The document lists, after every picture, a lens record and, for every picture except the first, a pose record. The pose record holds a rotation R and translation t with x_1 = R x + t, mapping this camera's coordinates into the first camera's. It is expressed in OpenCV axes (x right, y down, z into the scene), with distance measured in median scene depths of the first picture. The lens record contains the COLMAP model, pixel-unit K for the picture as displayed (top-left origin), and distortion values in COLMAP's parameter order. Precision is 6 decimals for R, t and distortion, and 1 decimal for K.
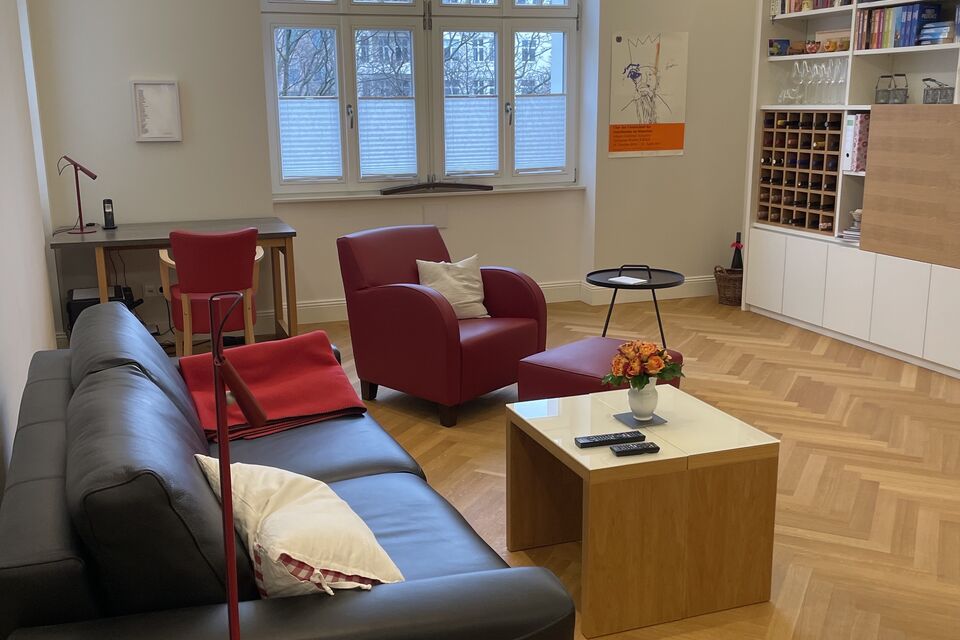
lens RADIAL K [[983.5, 0, 480.0], [0, 983.5, 320.0], [0, 0, 1]] dist [0.140212, -0.233510]
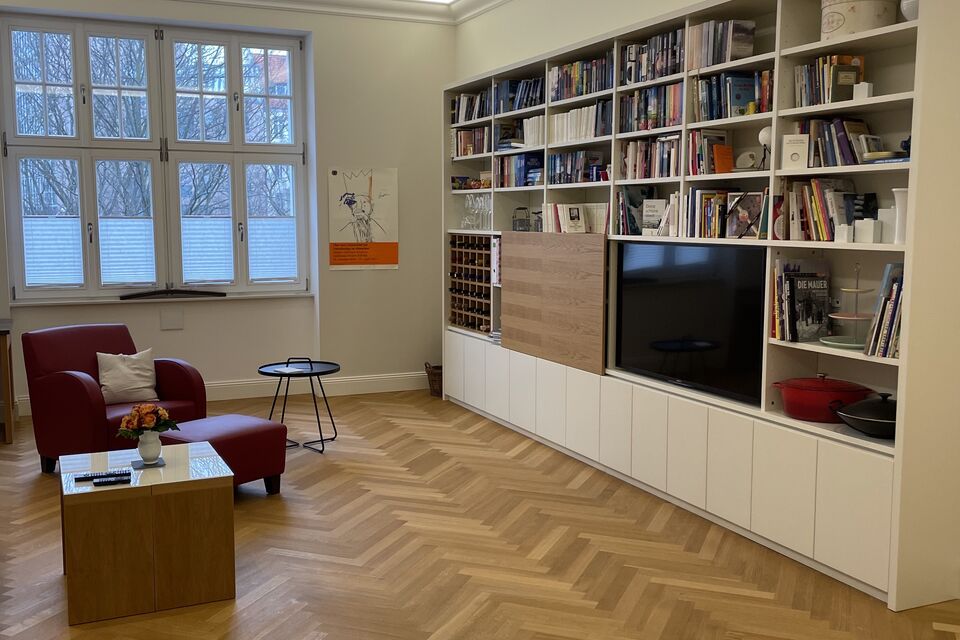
lens RADIAL K [[983.5, 0, 480.0], [0, 983.5, 320.0], [0, 0, 1]] dist [0.140212, -0.233510]
pose [[0.997312, 0.003174, 0.073204, 0.238267], [0.005120, 0.993601, -0.112835, 0.029511], [-0.073093, 0.112907, 0.990913, -0.176953]]
